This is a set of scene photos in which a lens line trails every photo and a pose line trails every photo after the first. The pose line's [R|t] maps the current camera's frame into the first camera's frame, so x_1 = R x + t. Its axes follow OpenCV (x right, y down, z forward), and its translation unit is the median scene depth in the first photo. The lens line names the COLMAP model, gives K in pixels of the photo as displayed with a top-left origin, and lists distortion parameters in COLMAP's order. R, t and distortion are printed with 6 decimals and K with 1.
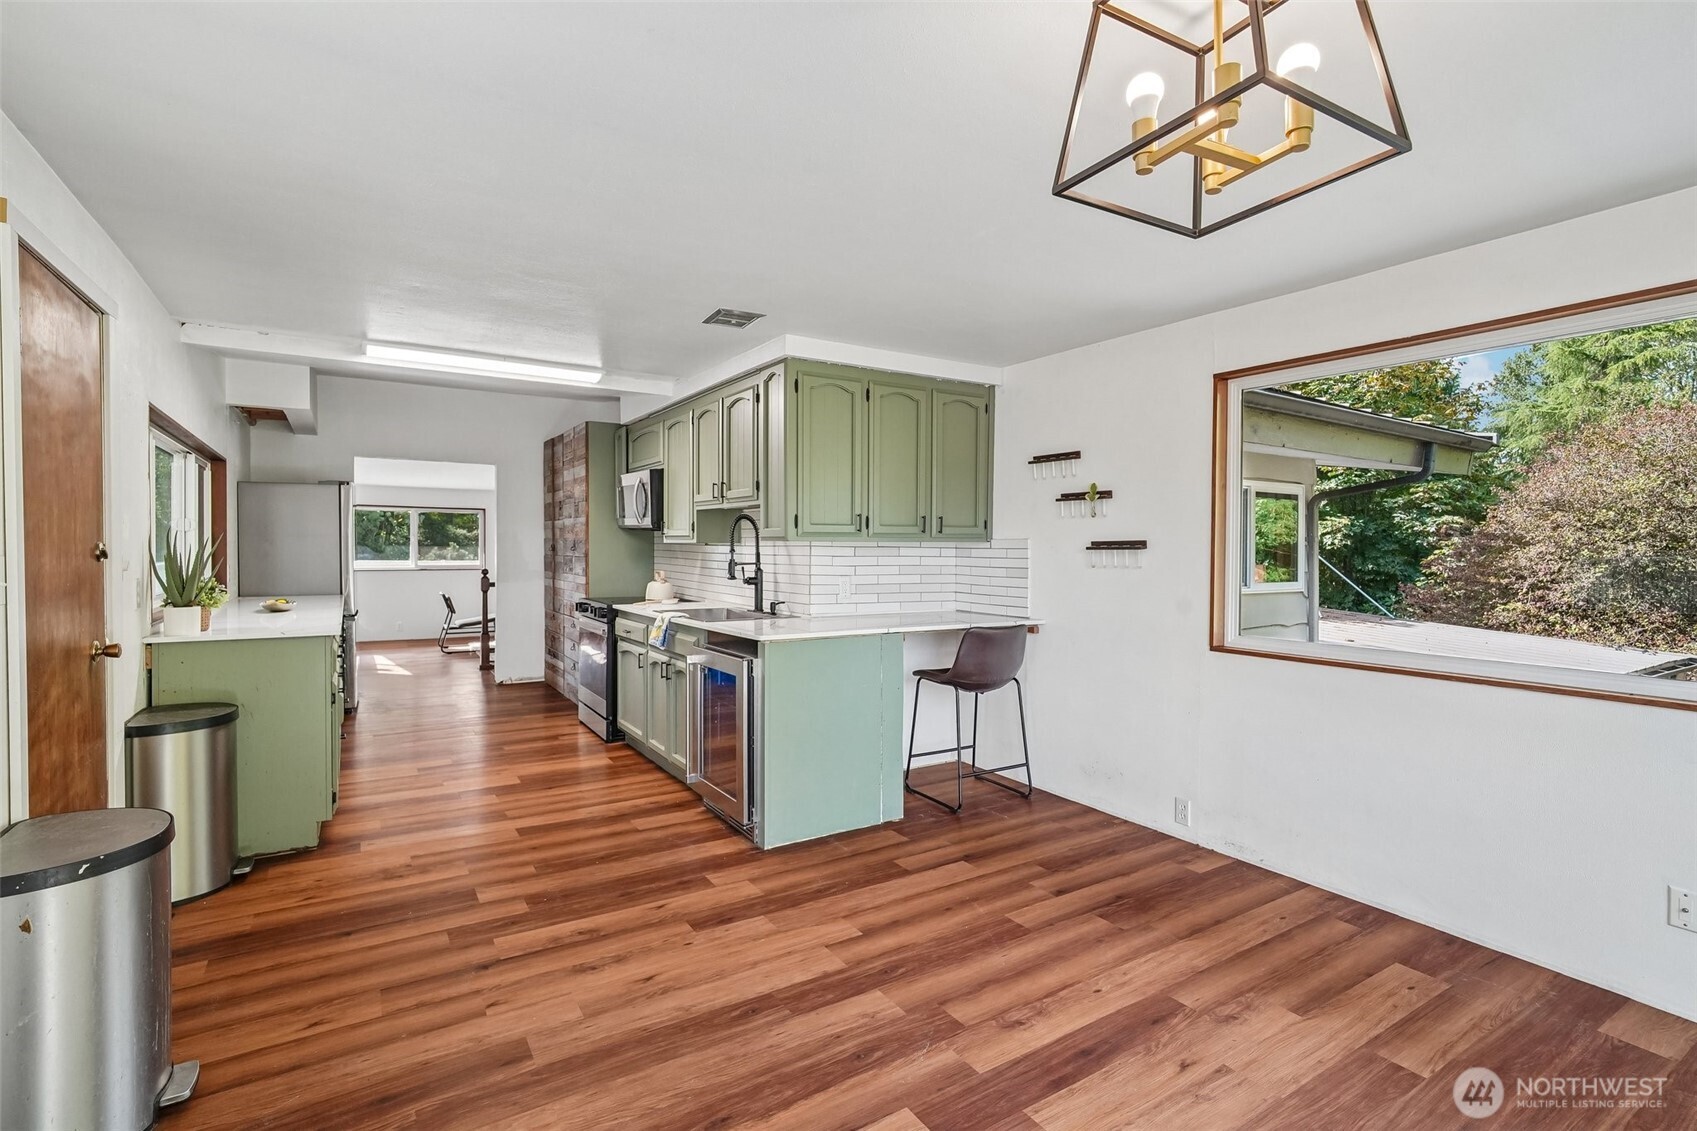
lens RADIAL K [[802.9, 0, 843.3], [0, 802.9, 569.7], [0, 0, 1]] dist [-0.000549, 0.000348]
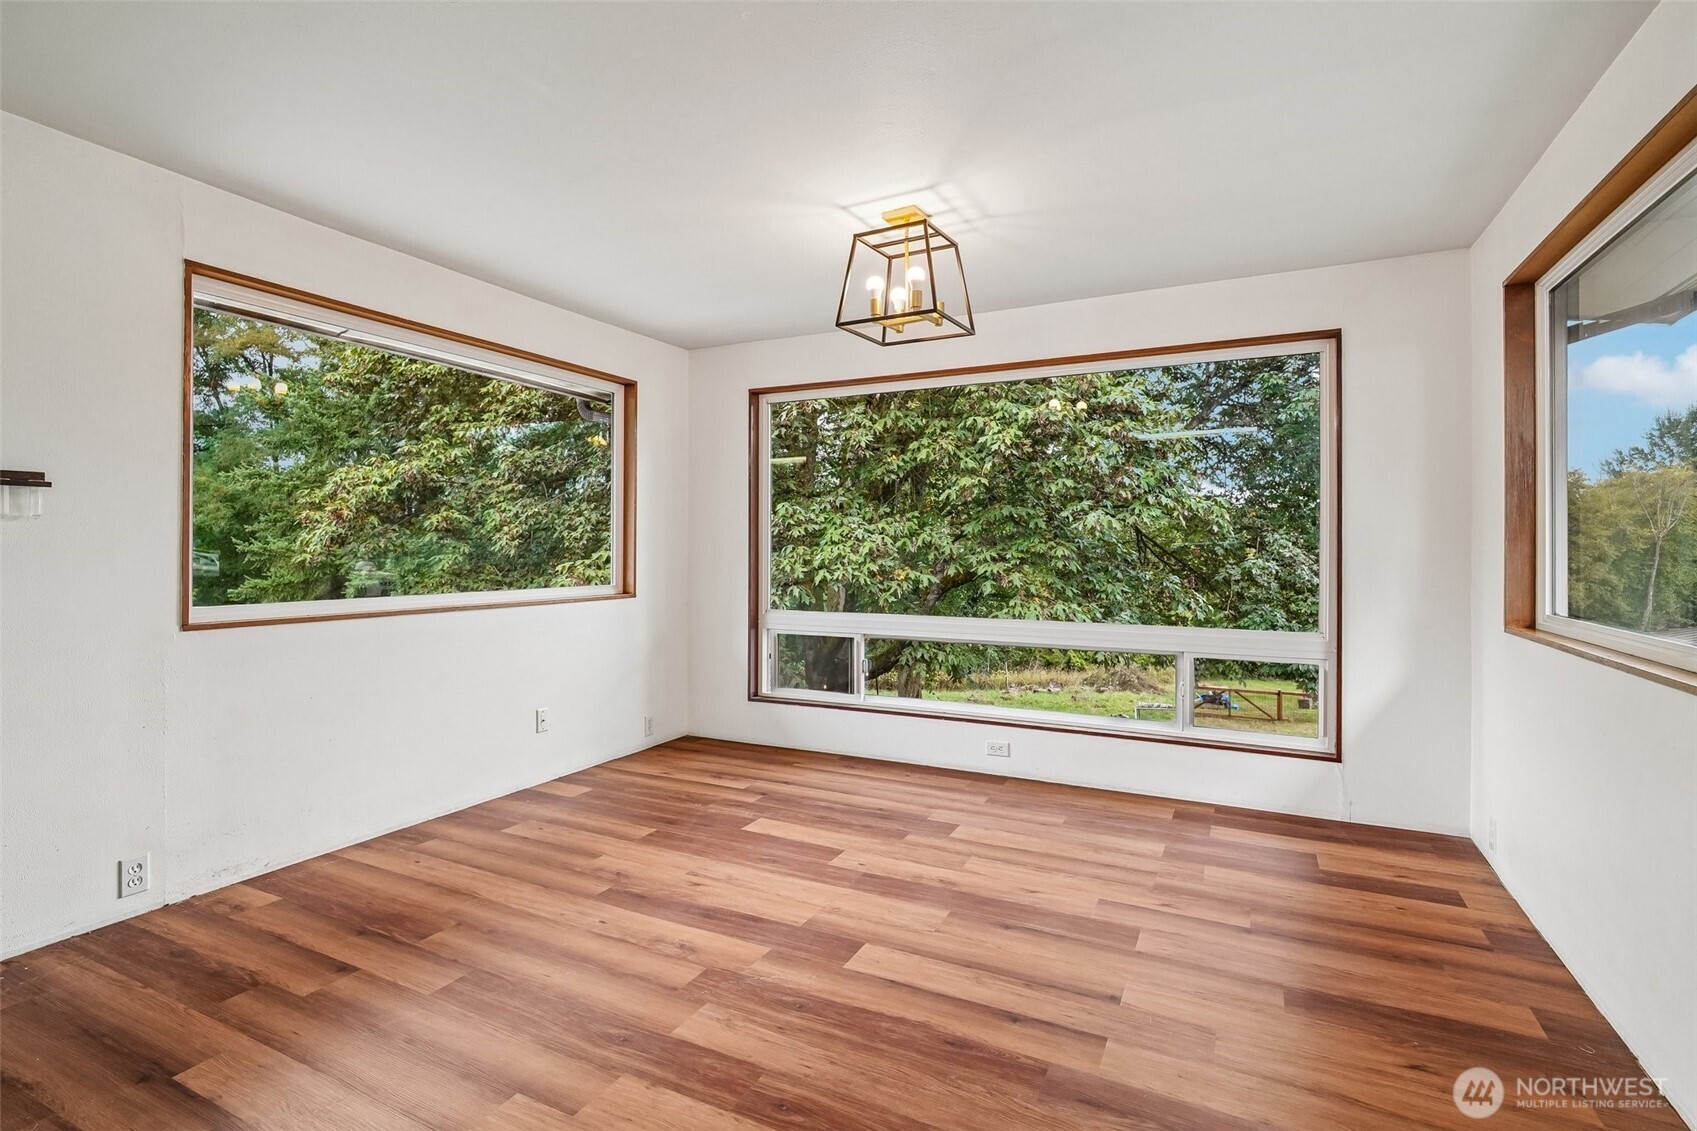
lens RADIAL K [[801.7, 0, 857.6], [0, 801.7, 550.0], [0, 0, 1]] dist [-0.003401, -0.000895]
pose [[-0.530904, -0.005927, 0.847411, -0.692187], [0.019568, 0.999623, 0.019251, 0.033192], [-0.847206, 0.026802, -0.530588, 1.198902]]
